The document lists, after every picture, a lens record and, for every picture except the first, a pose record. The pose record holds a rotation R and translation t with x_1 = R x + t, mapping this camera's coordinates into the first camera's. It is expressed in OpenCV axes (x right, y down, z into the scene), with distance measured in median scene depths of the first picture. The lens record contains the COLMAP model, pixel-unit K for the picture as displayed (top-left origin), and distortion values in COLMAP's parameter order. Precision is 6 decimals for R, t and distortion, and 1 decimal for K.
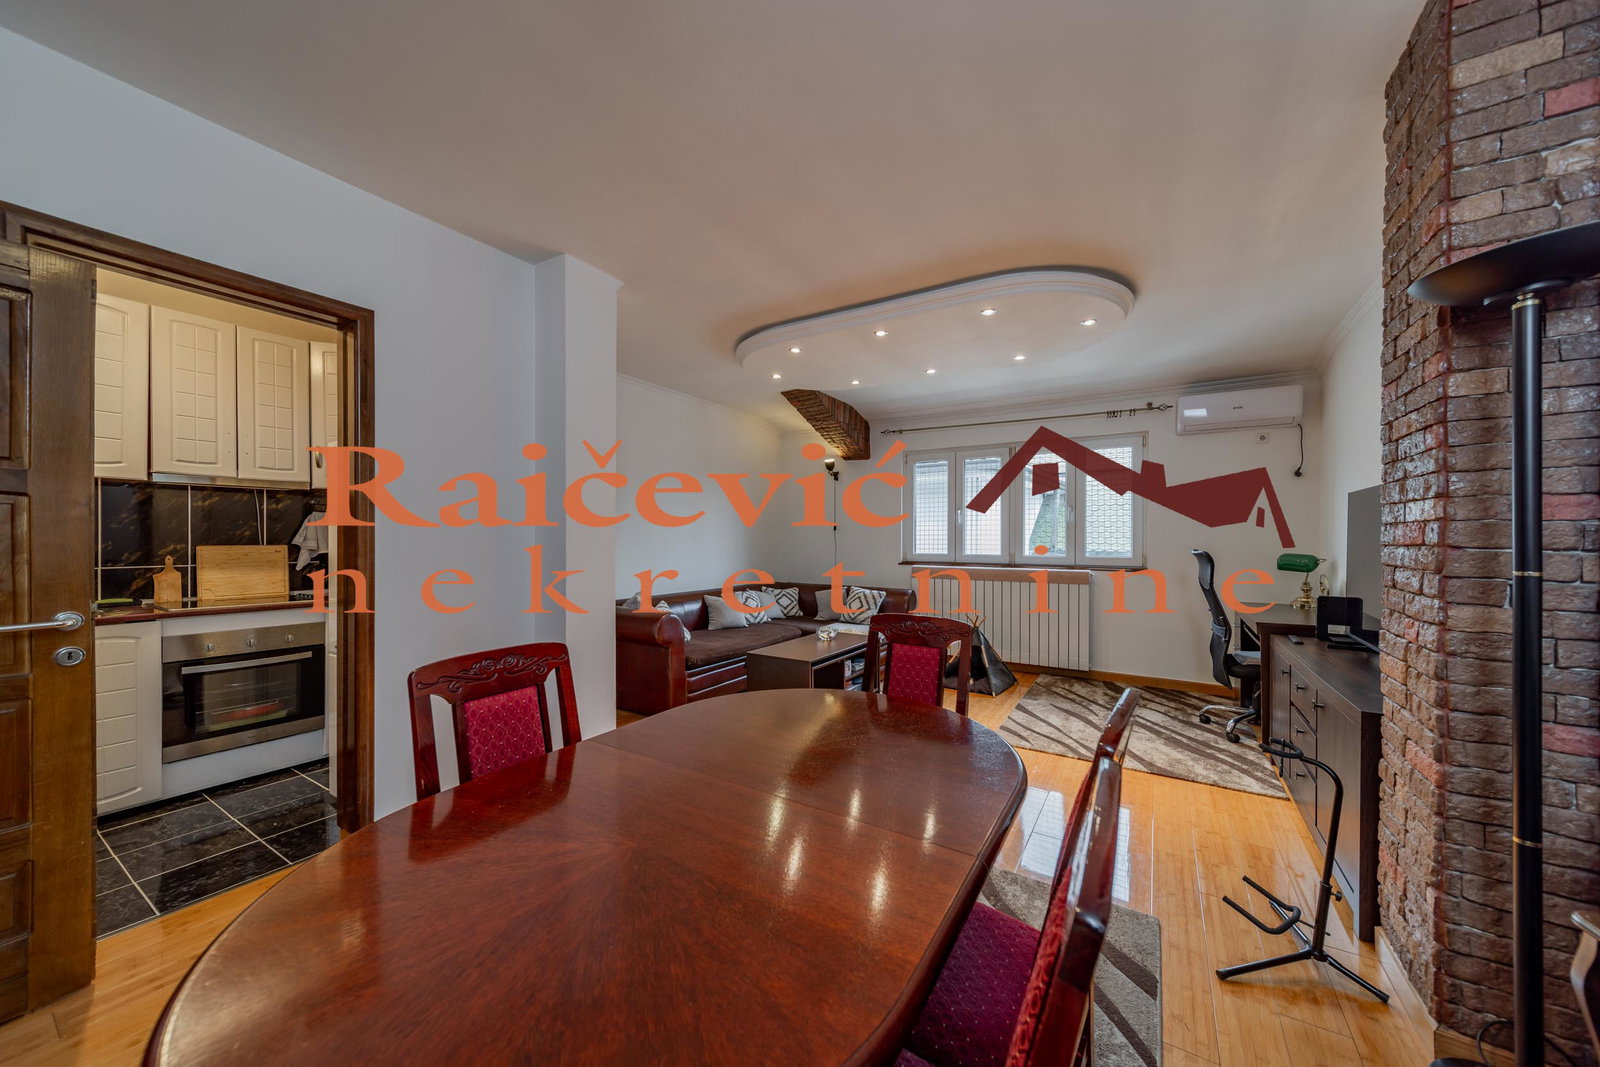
lens RADIAL K [[556.9, 0, 805.7], [0, 556.9, 541.0], [0, 0, 1]] dist [0.004570, -0.000577]
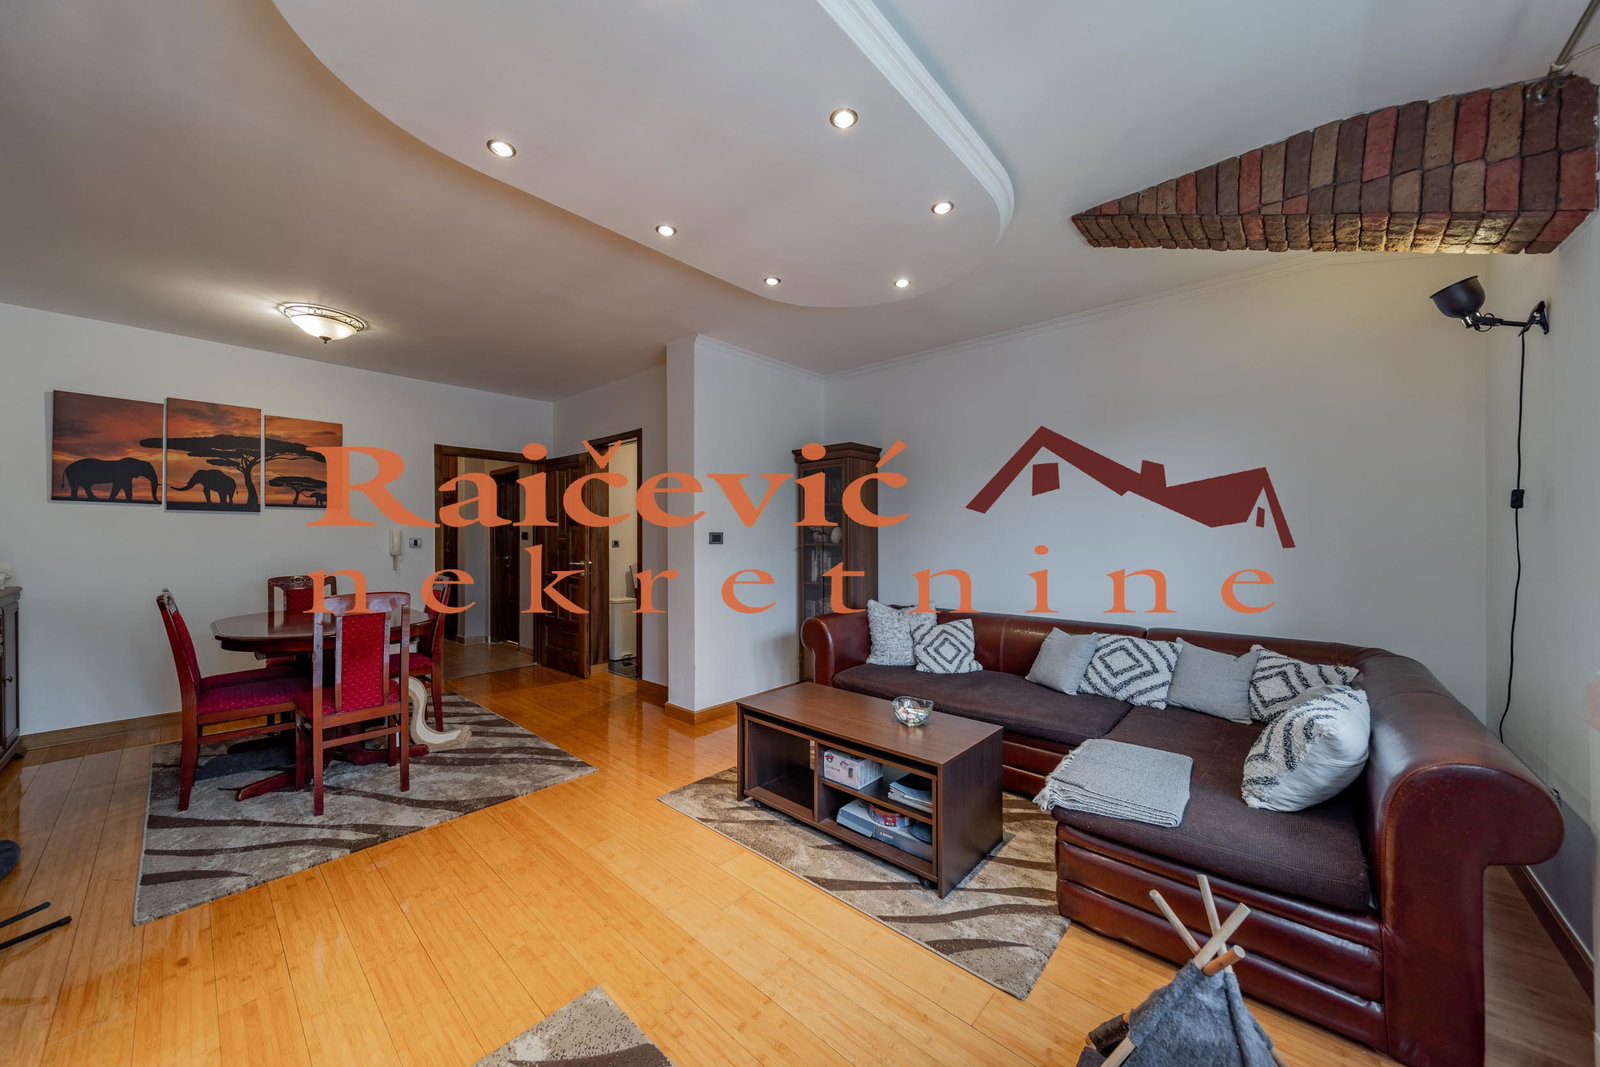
lens RADIAL K [[556.9, 0, 793.2], [0, 556.9, 537.6], [0, 0, 1]] dist [0.004570, -0.000577]
pose [[-0.178130, -0.001424, -0.984006, 0.672622], [-0.002080, 0.999997, -0.001071, -0.003360], [0.984005, 0.001856, -0.178132, 1.118188]]
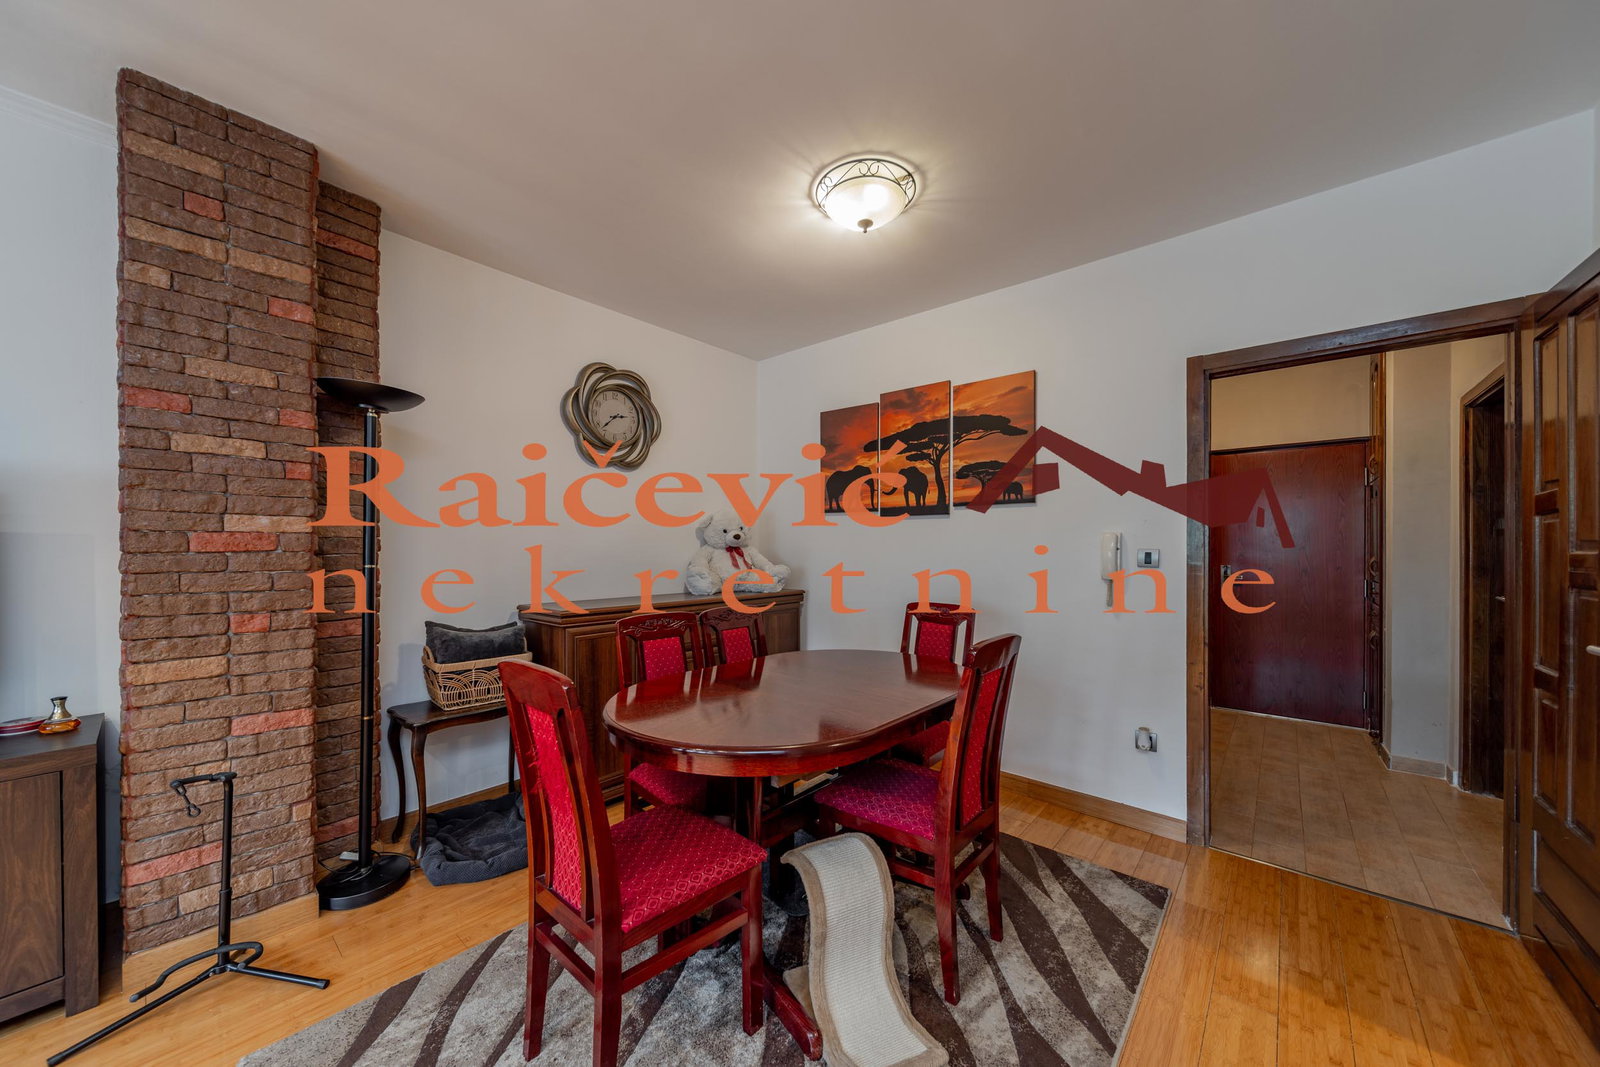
lens RADIAL K [[556.9, 0, 793.3], [0, 556.9, 551.2], [0, 0, 1]] dist [0.004570, -0.000577]
pose [[-0.986669, -0.006614, 0.162608, -0.103356], [-0.004790, 0.999921, 0.011607, -0.005161], [-0.162672, 0.010673, -0.986622, 0.775296]]
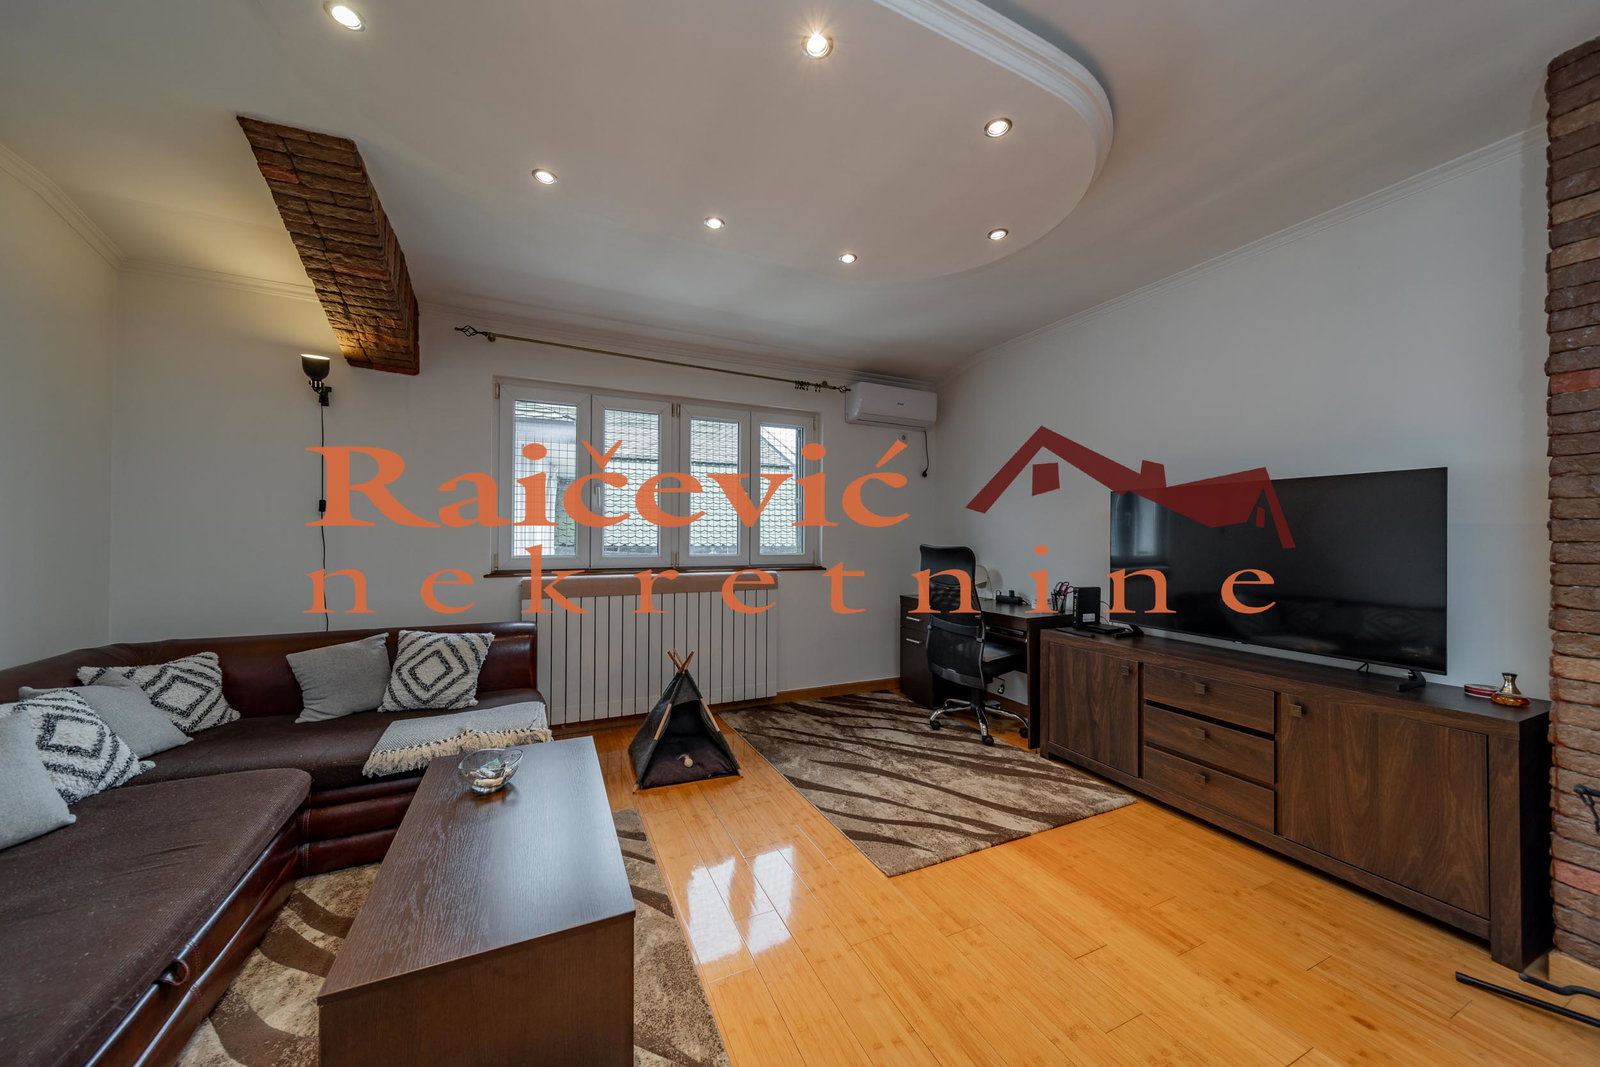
lens RADIAL K [[556.9, 0, 795.1], [0, 556.9, 529.6], [0, 0, 1]] dist [0.004570, -0.000577]
pose [[0.544740, 0.006767, 0.838578, -0.200234], [-0.001162, 0.999973, -0.007315, -0.002088], [-0.838604, 0.003010, 0.544733, 0.690647]]
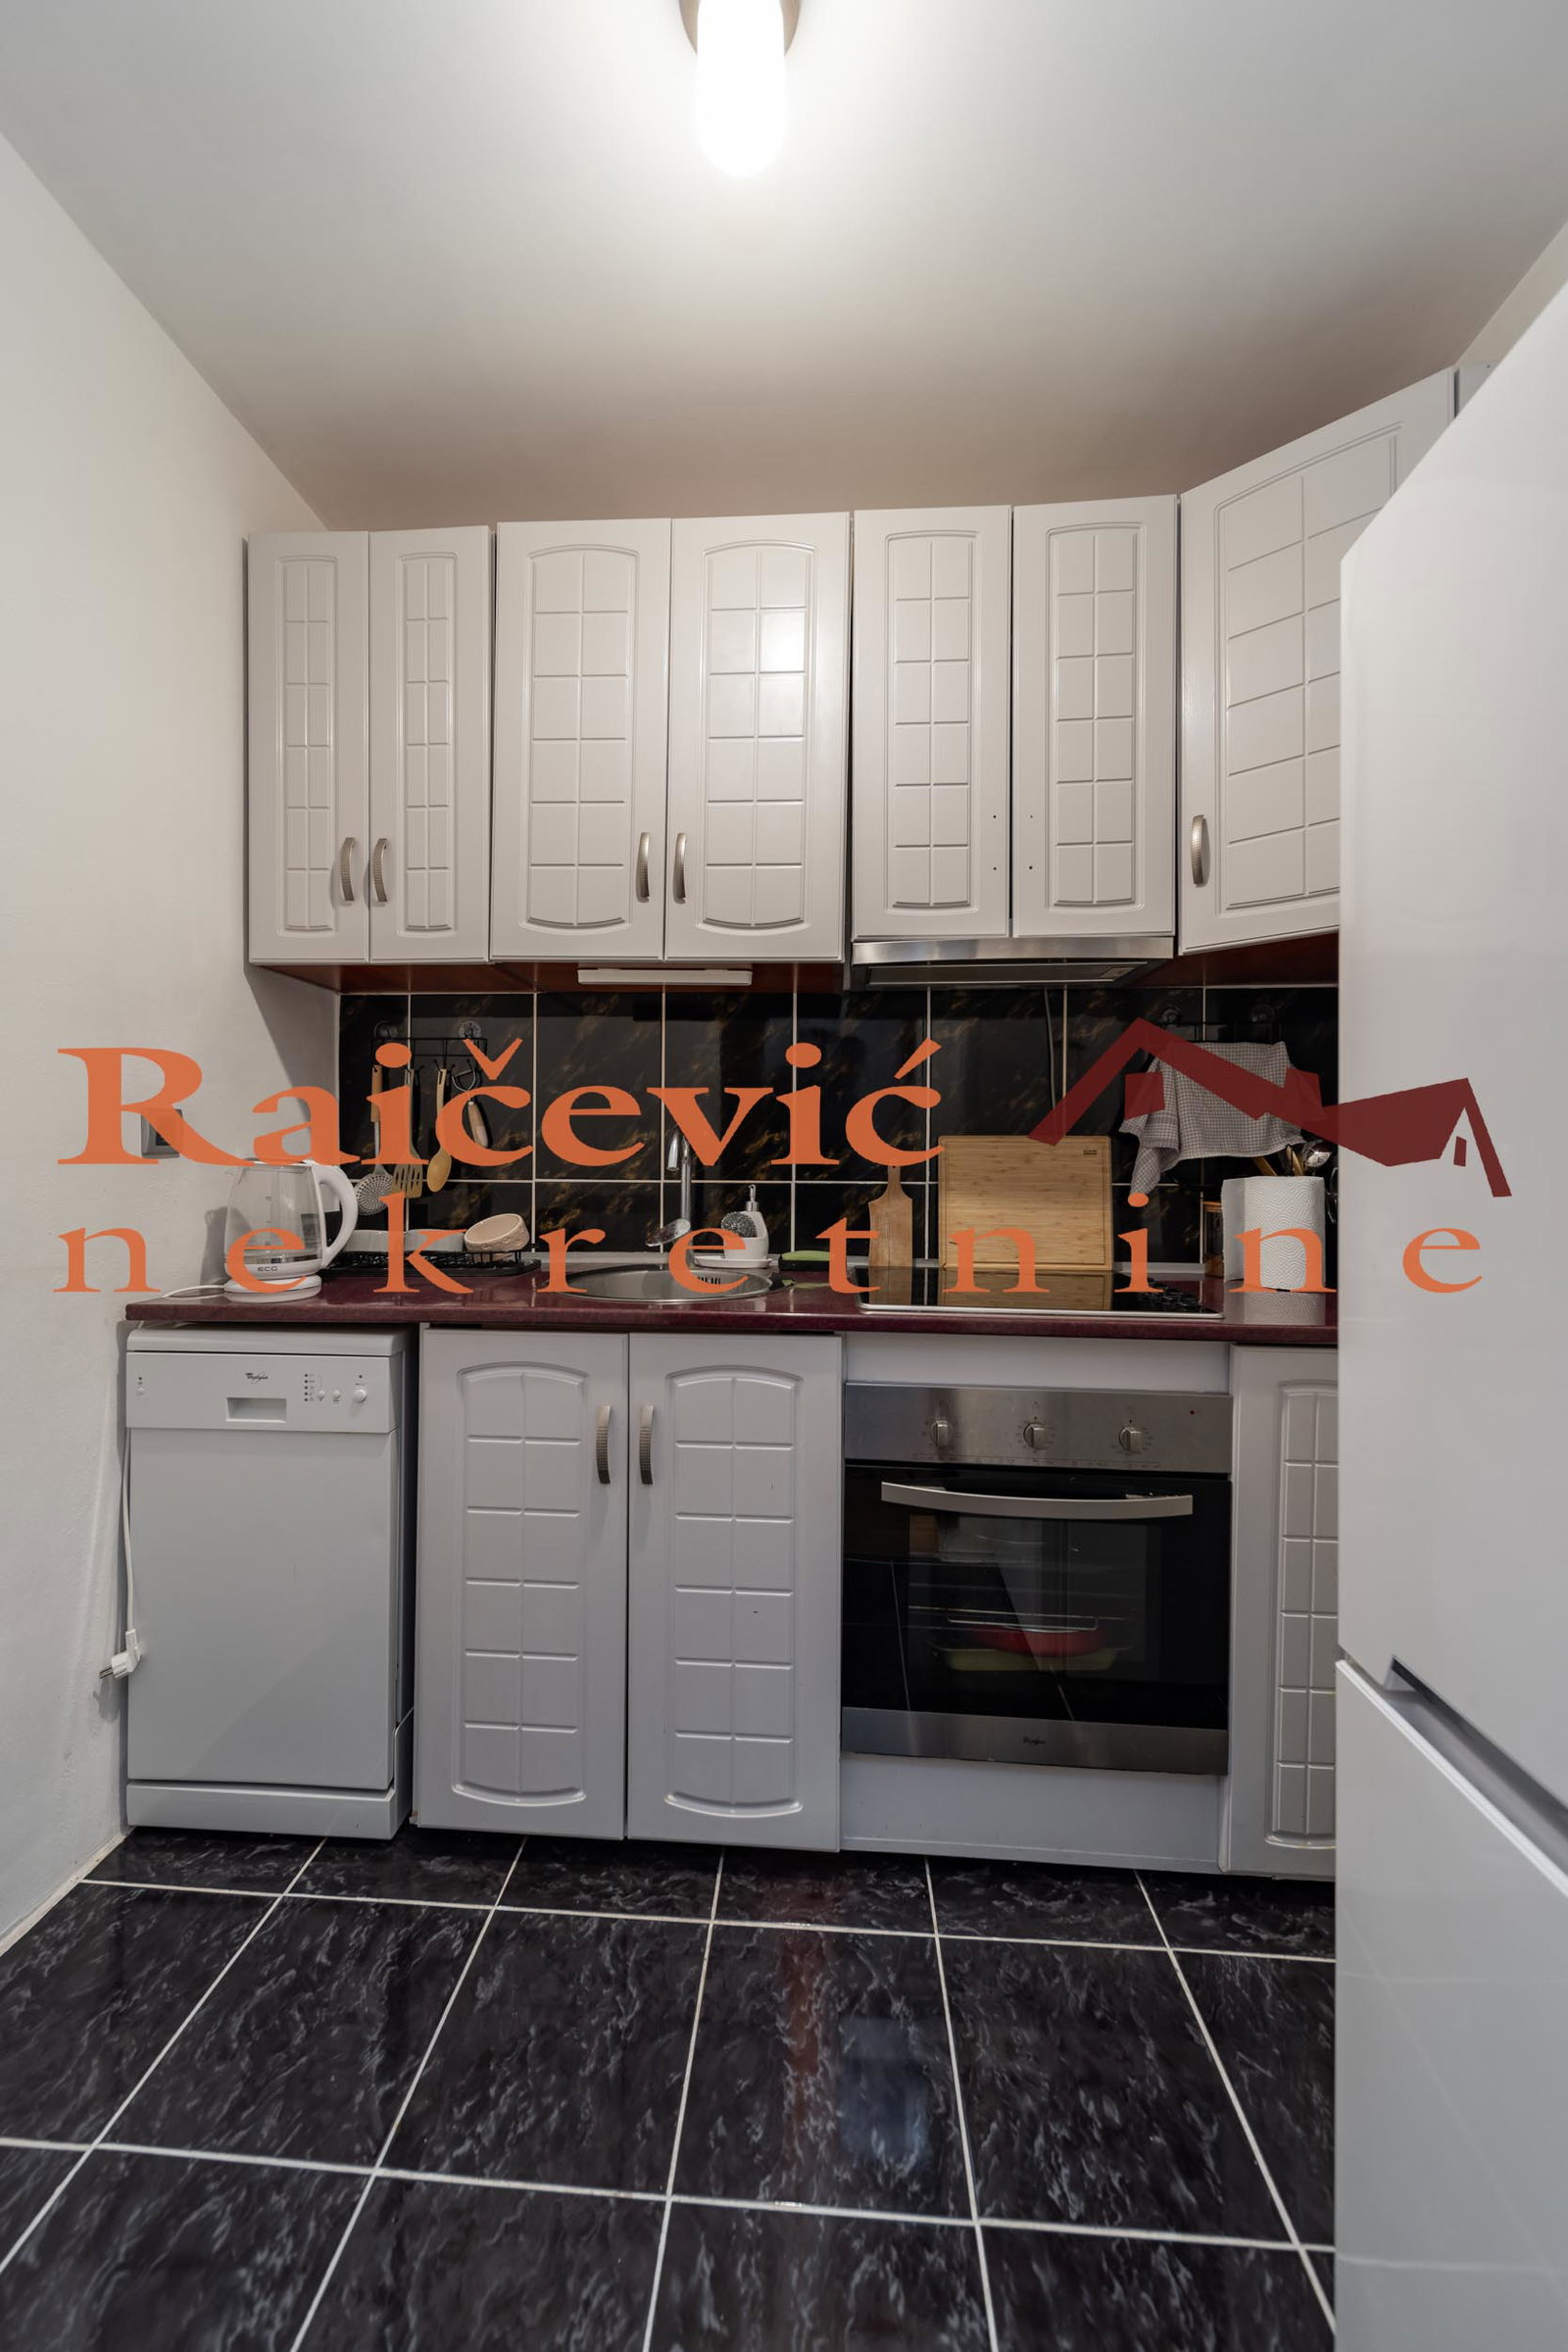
lens RADIAL K [[818.7, 0, 787.8], [0, 818.7, 1157.4], [0, 0, 1]] dist [0.004570, -0.000577]
pose [[0.477974, 0.004264, -0.878364, -0.487908], [-0.011893, 0.999928, -0.001618, 0.021715], [0.878294, 0.011219, 0.477990, 0.489266]]
